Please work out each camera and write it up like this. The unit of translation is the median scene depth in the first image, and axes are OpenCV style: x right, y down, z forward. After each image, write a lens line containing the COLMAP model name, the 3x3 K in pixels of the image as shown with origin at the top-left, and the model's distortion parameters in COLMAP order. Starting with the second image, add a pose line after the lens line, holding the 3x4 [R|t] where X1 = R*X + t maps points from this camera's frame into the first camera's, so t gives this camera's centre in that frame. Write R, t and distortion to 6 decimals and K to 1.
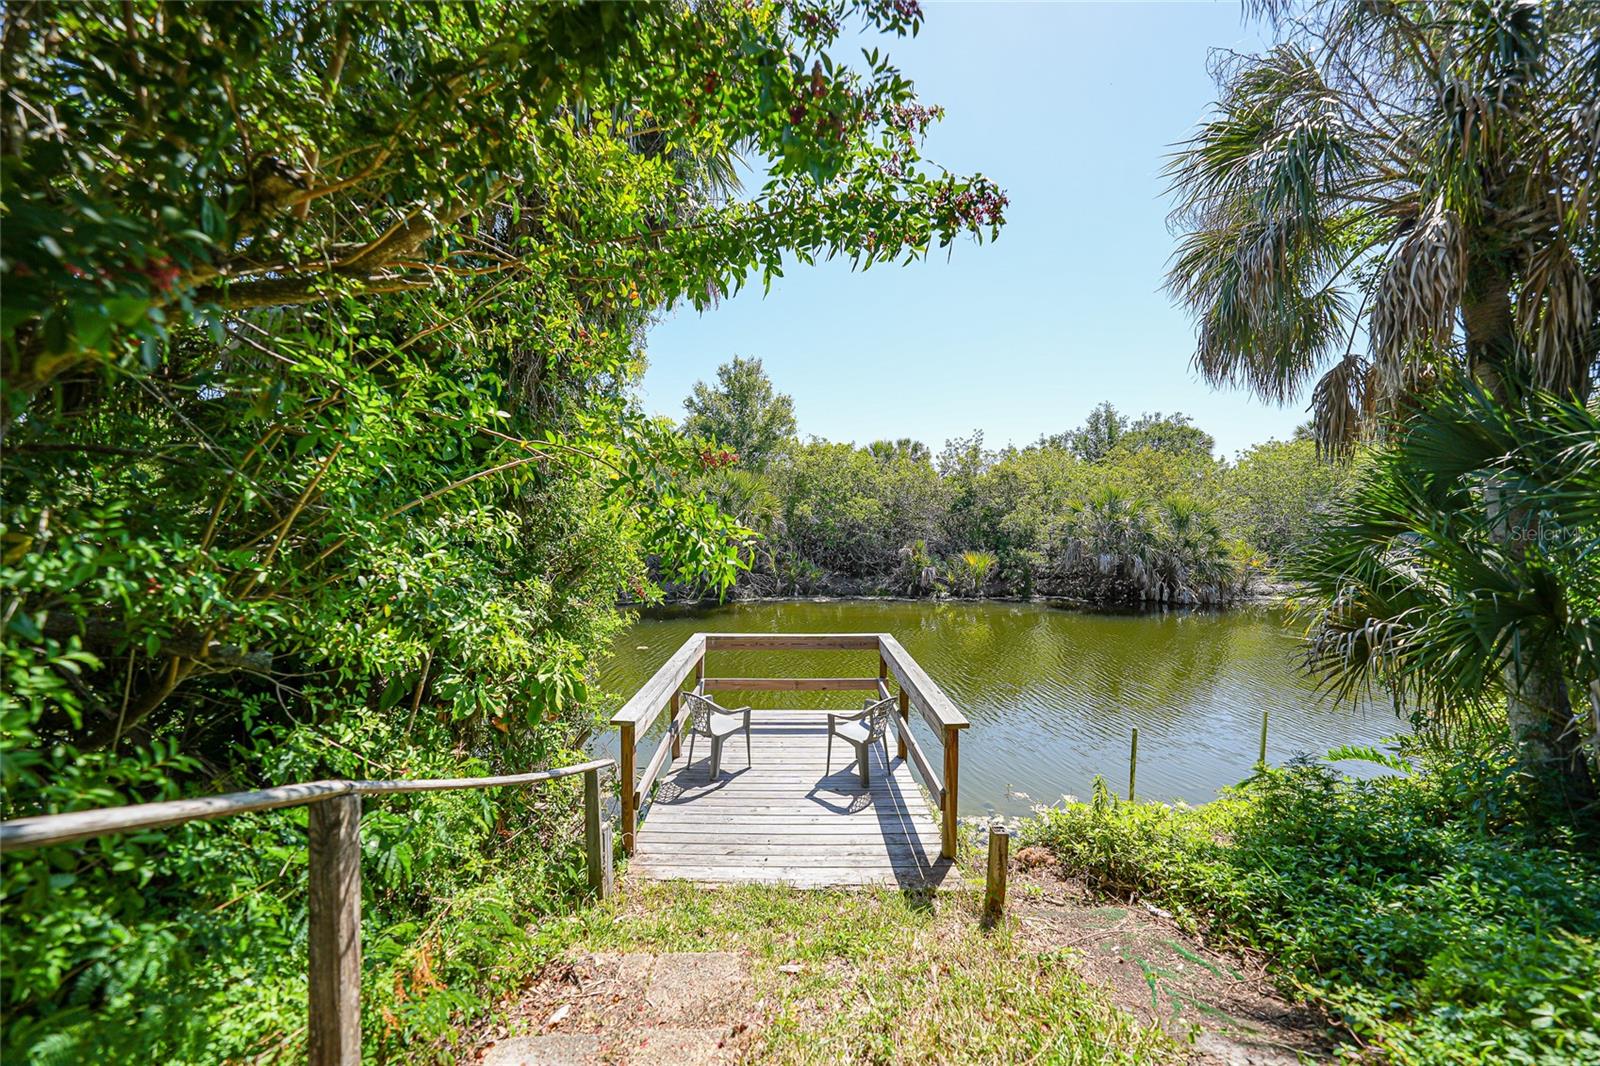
lens RADIAL K [[564.7, 0, 786.8], [0, 564.7, 532.5], [0, 0, 1]] dist [-0.001324, 0.000430]
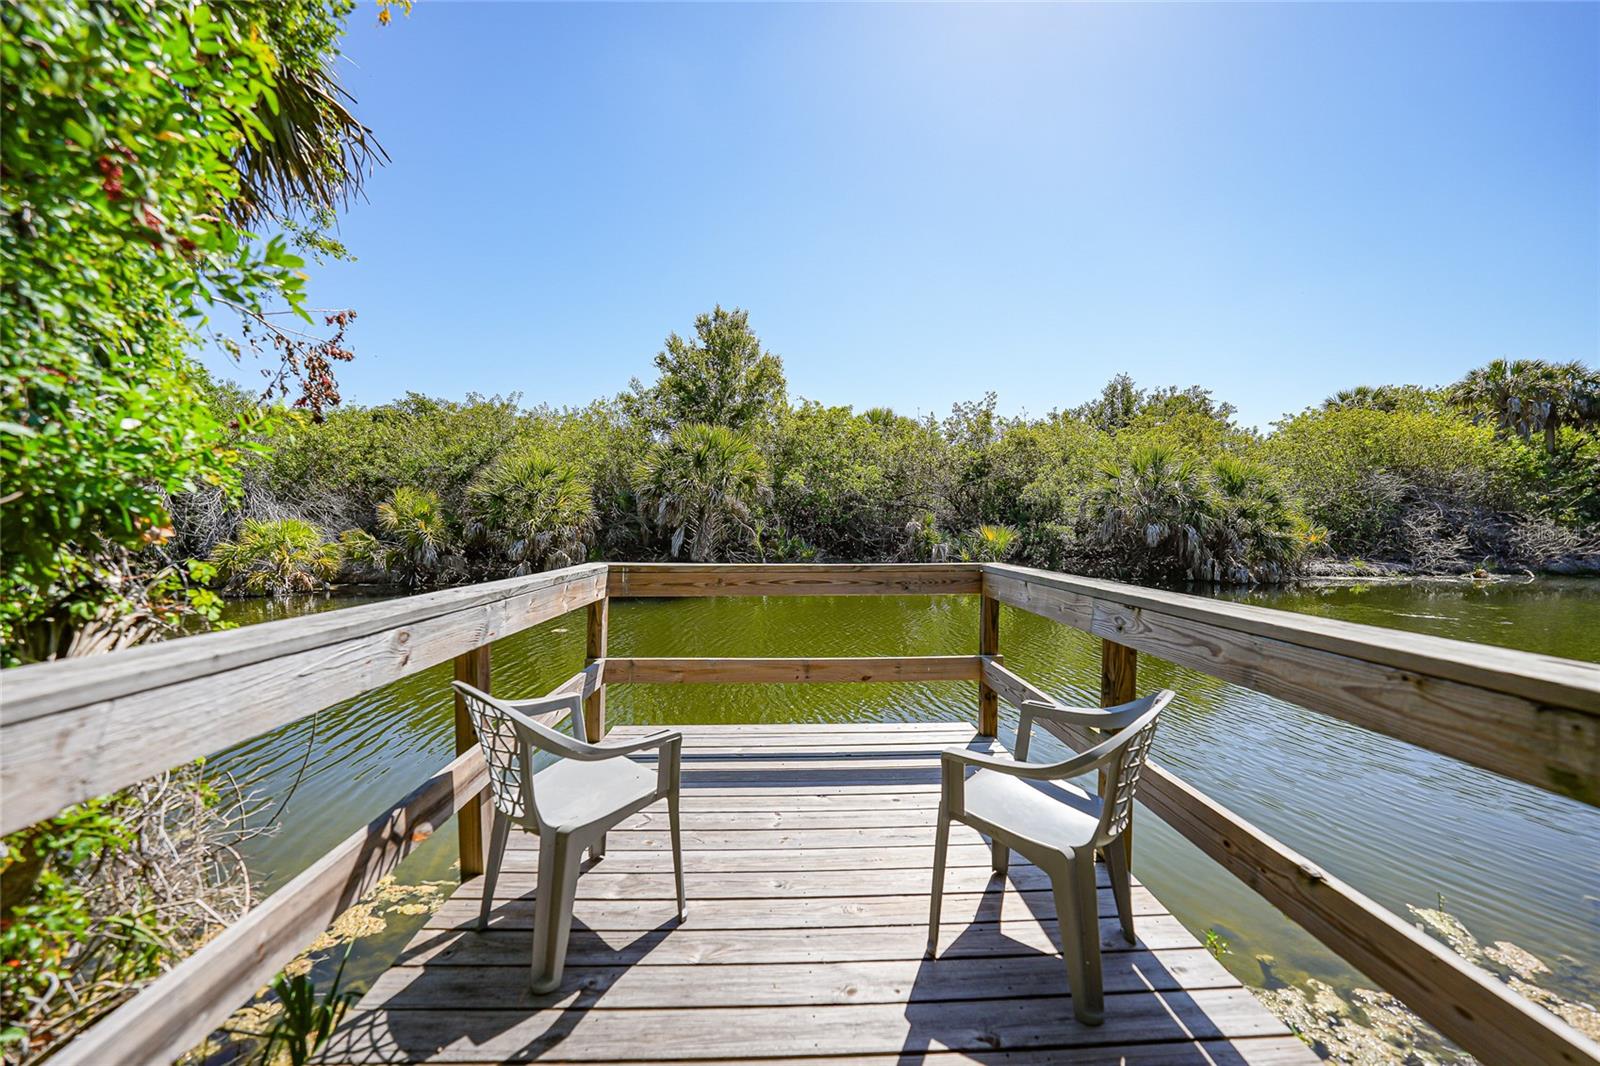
lens RADIAL K [[564.7, 0, 807.8], [0, 564.7, 526.7], [0, 0, 1]] dist [-0.001324, 0.000430]
pose [[0.997810, 0.009758, 0.065420, -0.003678], [-0.009024, 0.999893, -0.011514, 0.043427], [-0.065525, 0.010899, 0.997791, 0.147645]]
